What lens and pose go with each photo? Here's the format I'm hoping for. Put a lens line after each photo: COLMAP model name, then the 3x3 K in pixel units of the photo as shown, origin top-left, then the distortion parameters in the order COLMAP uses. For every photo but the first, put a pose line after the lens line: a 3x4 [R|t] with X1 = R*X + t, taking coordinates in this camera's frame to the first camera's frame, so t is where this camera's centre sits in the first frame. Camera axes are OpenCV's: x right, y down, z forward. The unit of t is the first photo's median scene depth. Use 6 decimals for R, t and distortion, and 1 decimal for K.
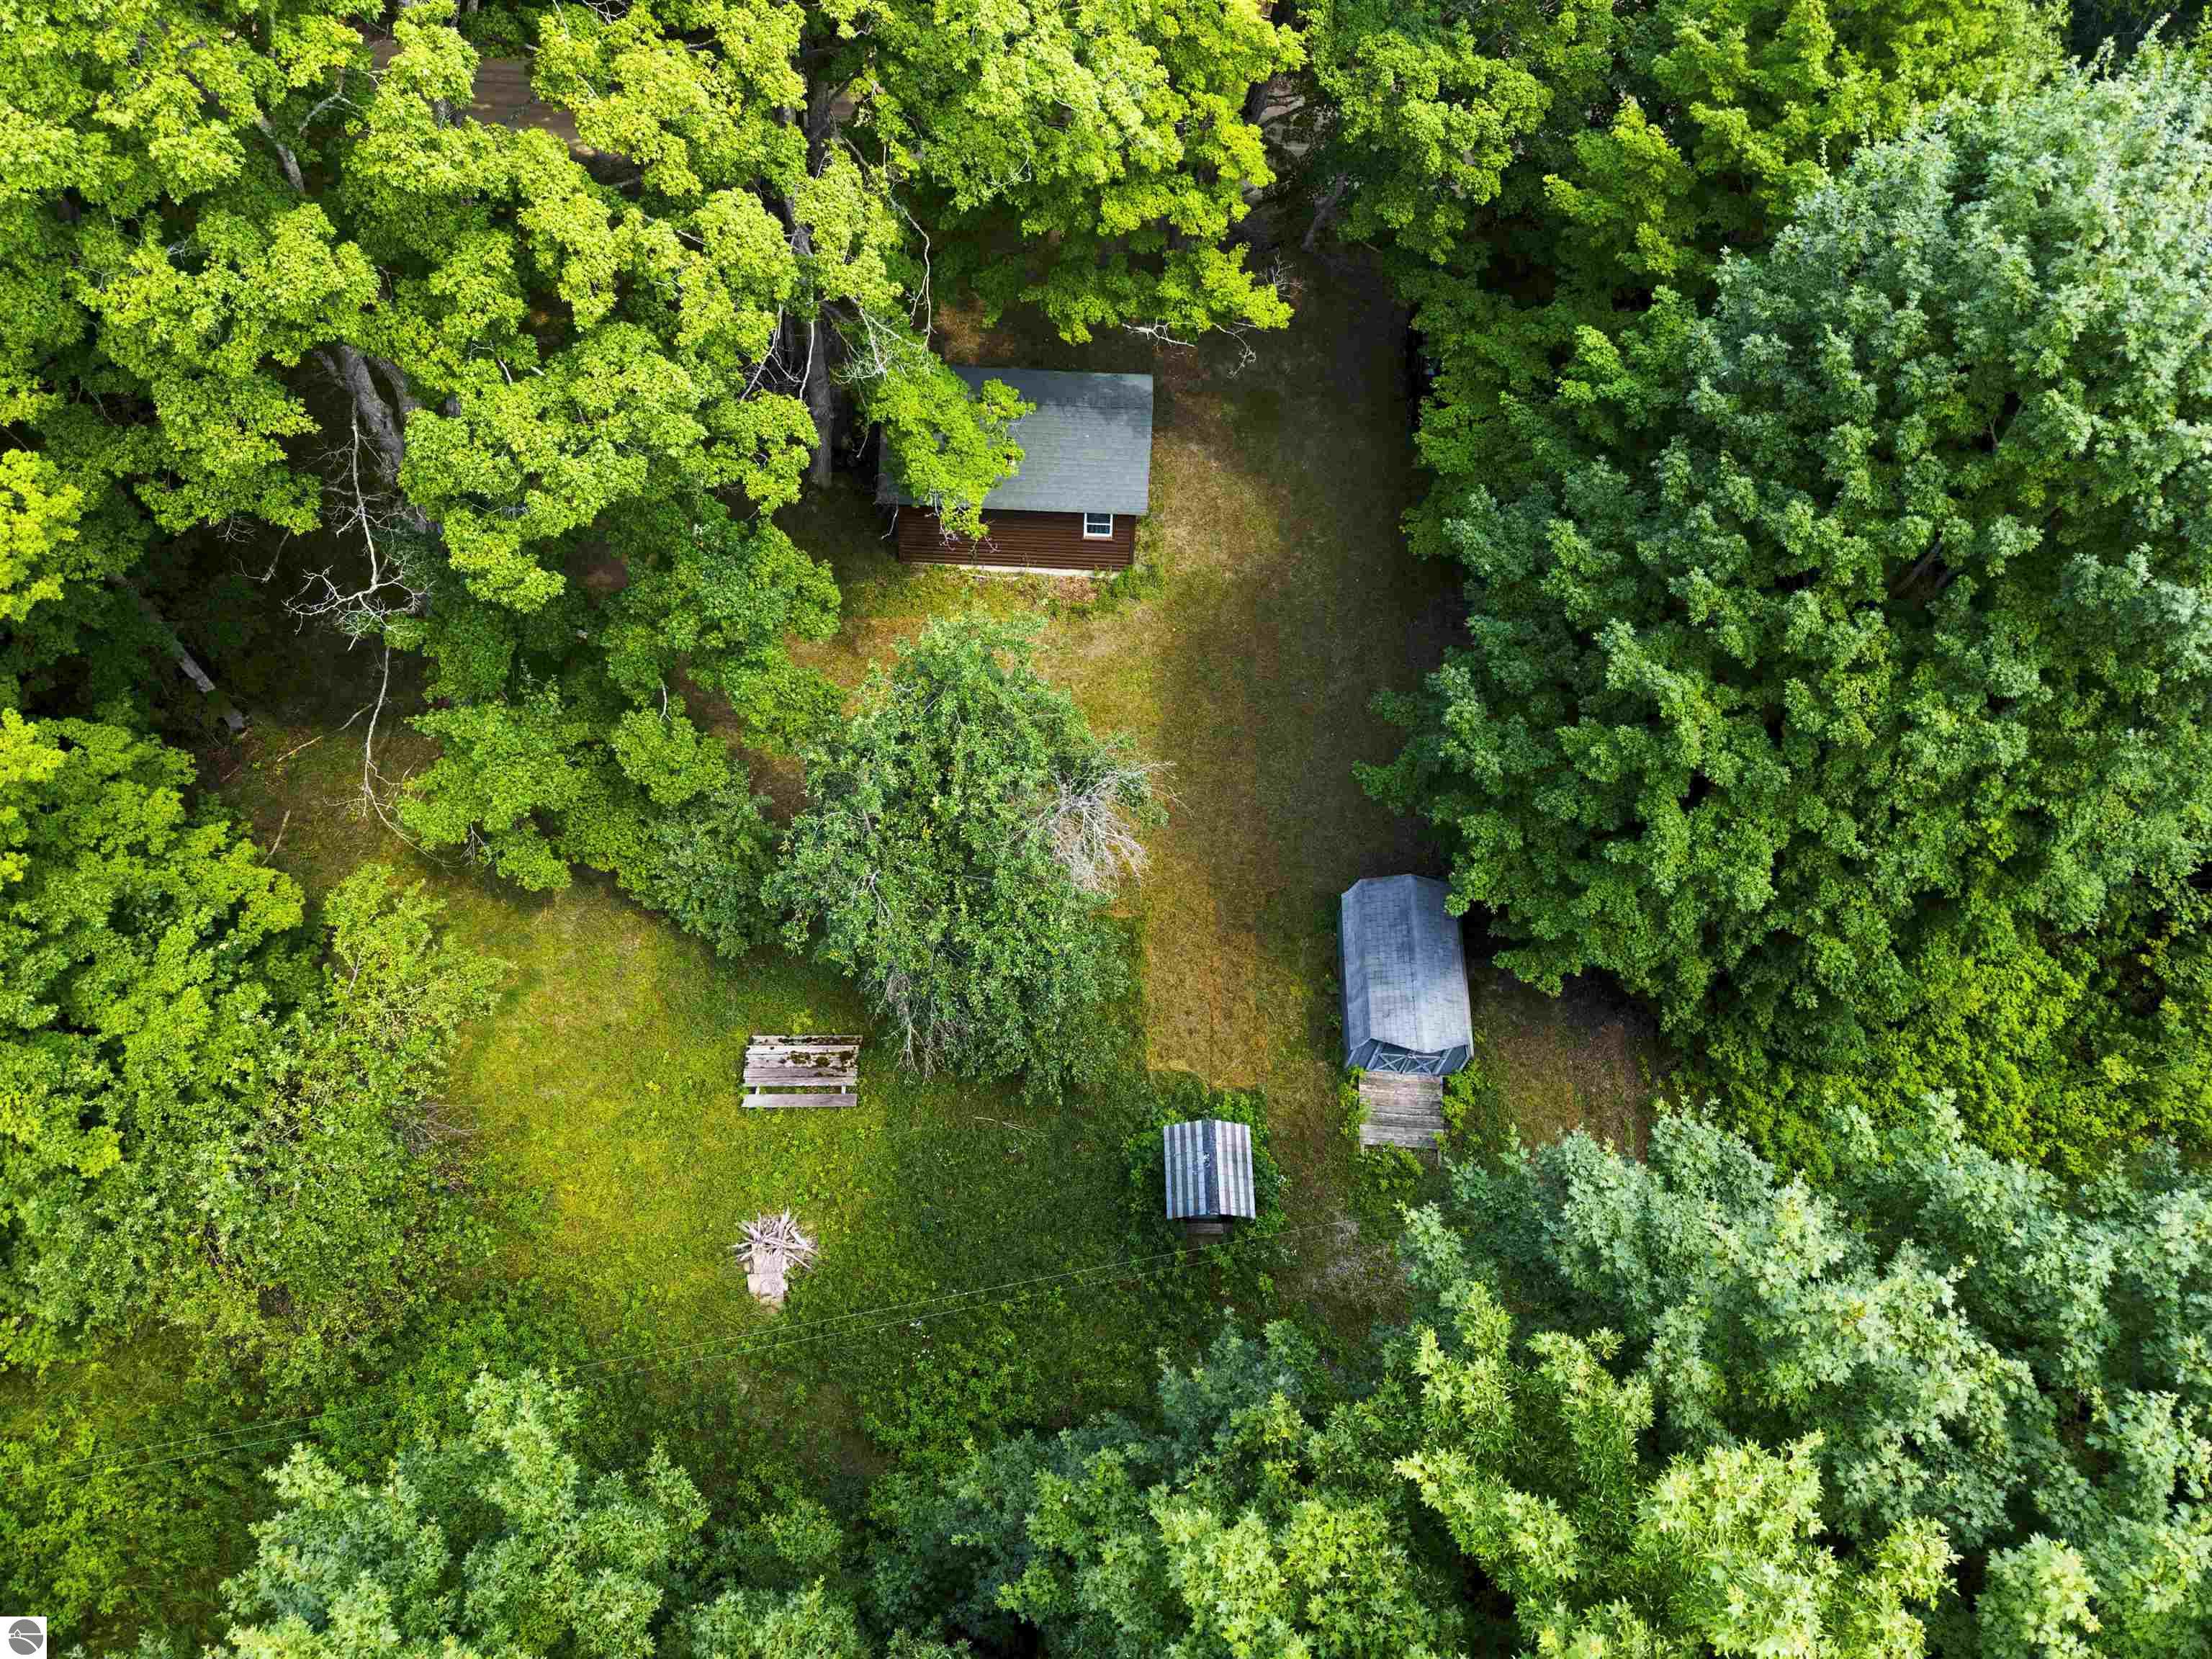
lens RADIAL K [[1504.0, 0, 1092.4], [0, 1504.0, 825.9], [0, 0, 1]] dist [0.040894, -0.050343]
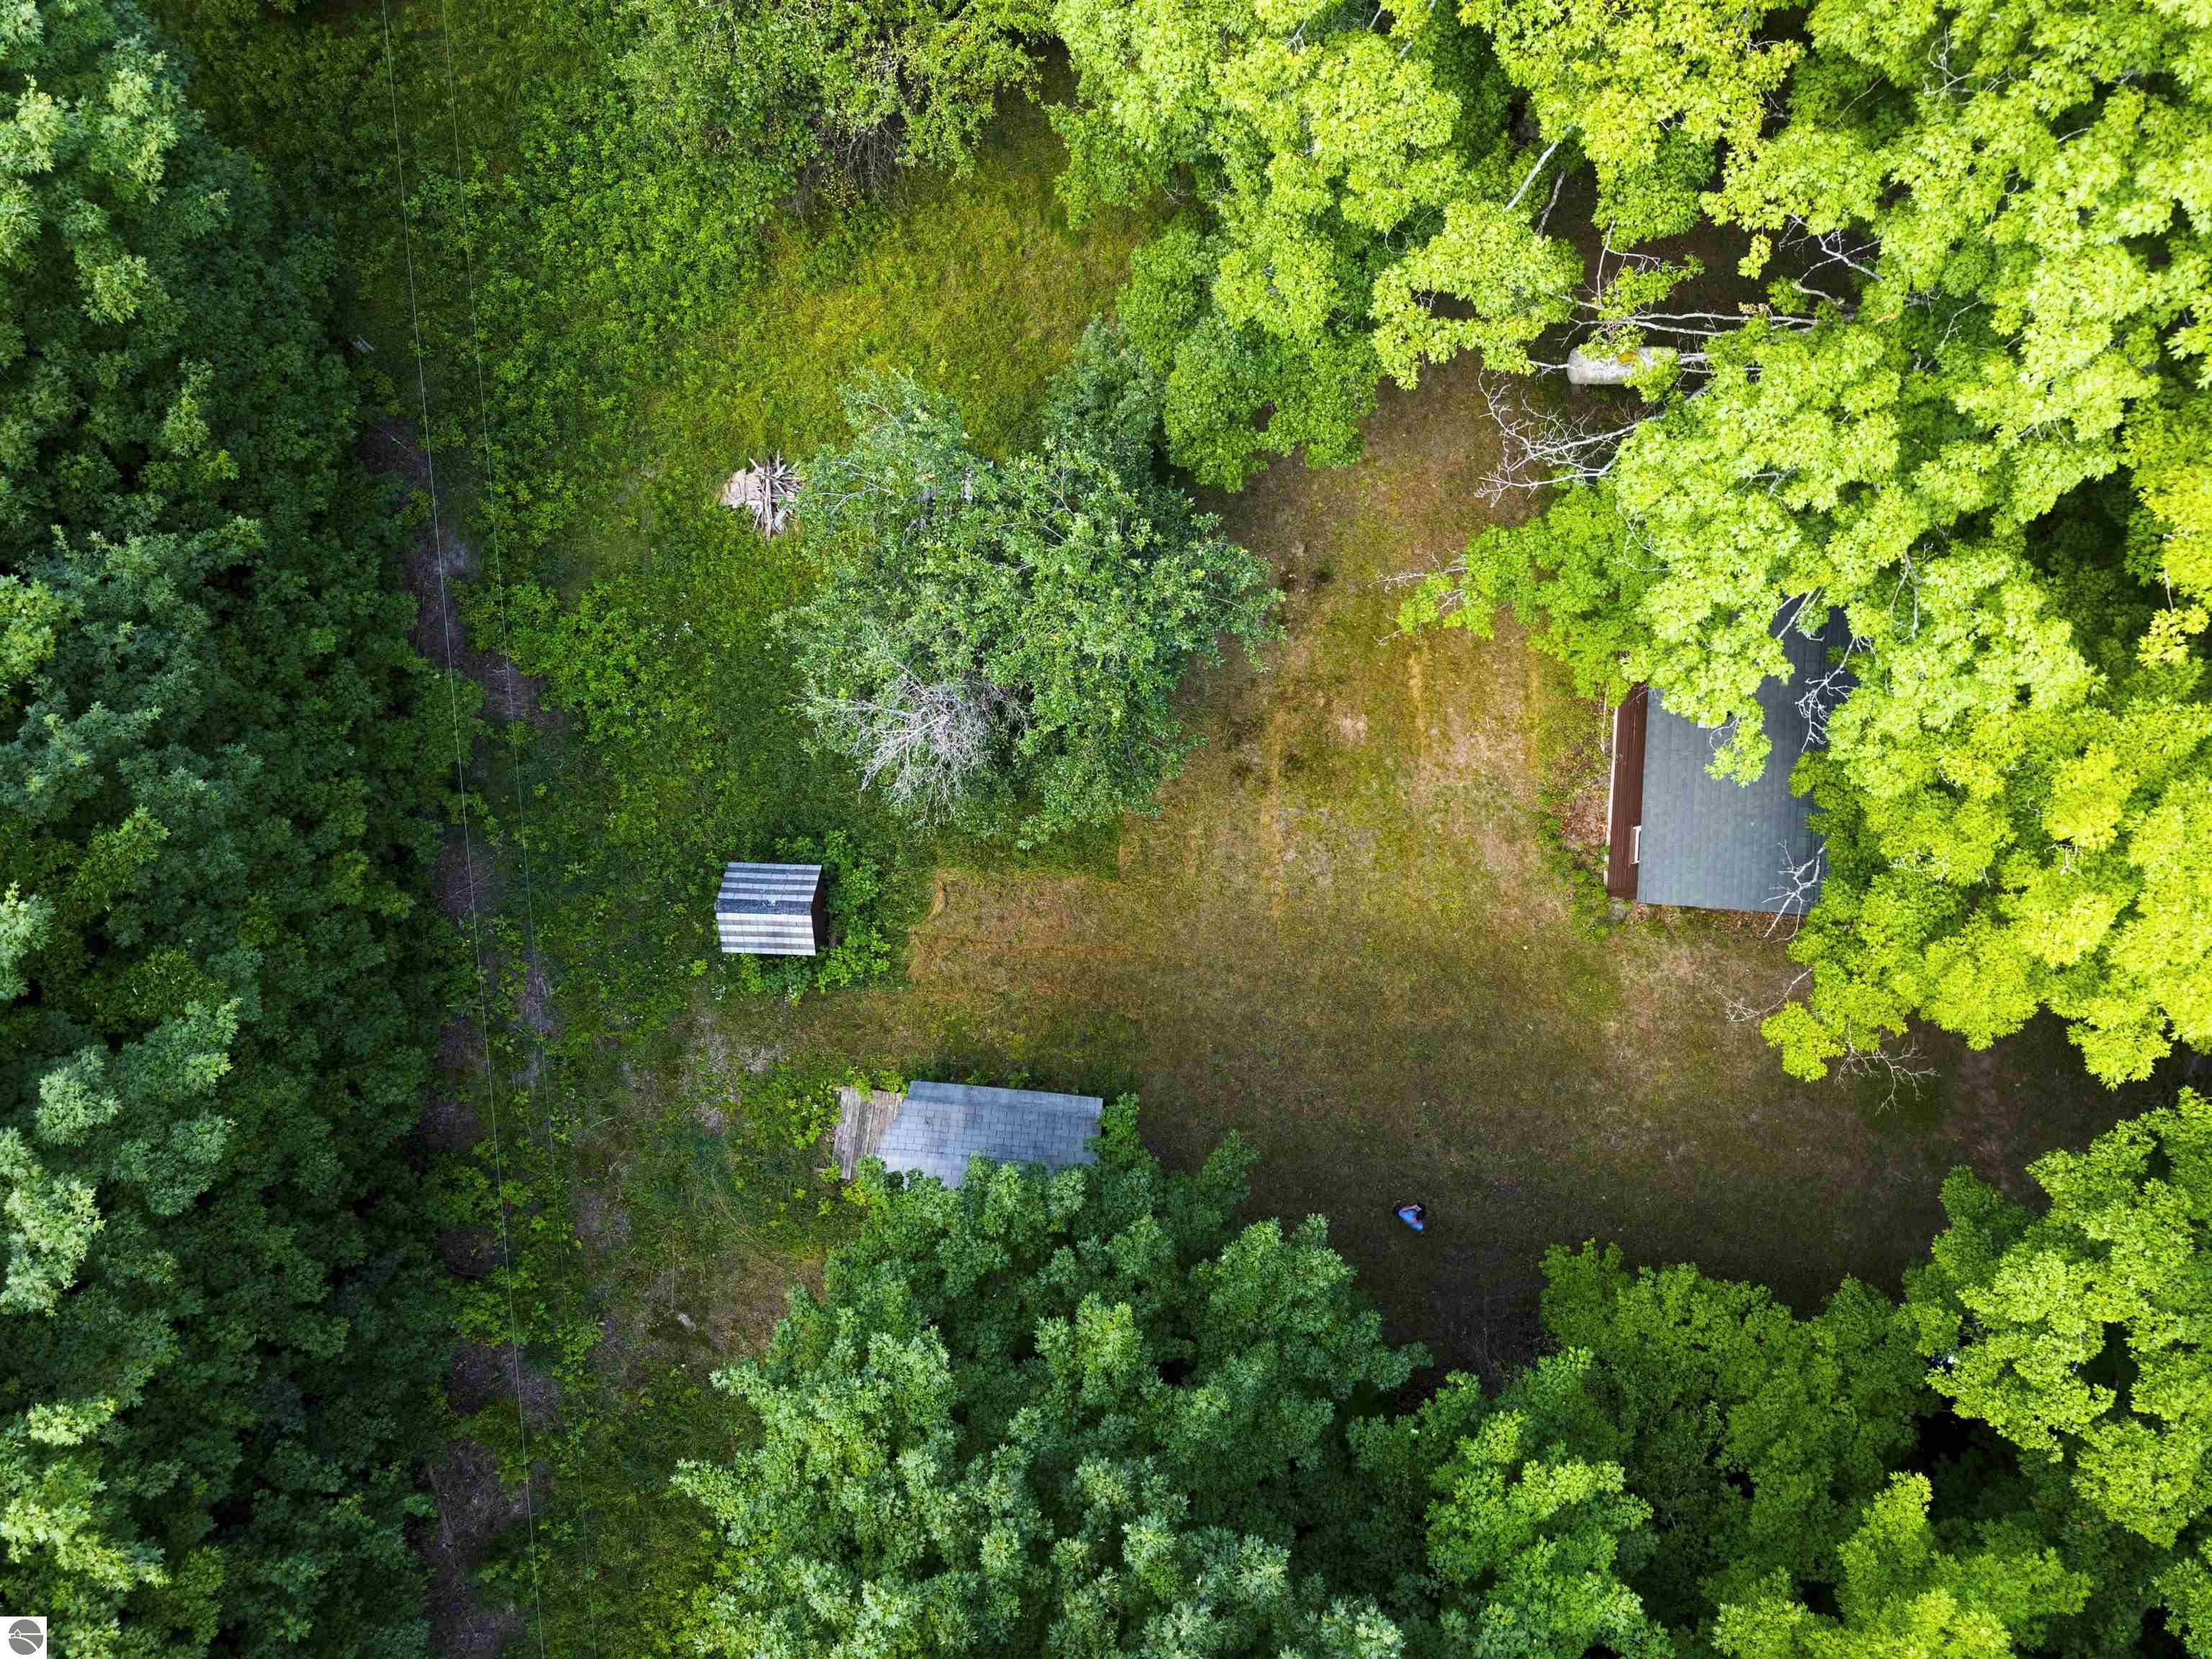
lens RADIAL K [[1504.0, 0, 1092.4], [0, 1504.0, 825.9], [0, 0, 1]] dist [0.040894, -0.050343]
pose [[-0.056531, 0.991217, -0.119554, 0.126311], [-0.862455, 0.011843, 0.505995, -0.432172], [0.502967, 0.131714, 0.854211, 0.263035]]
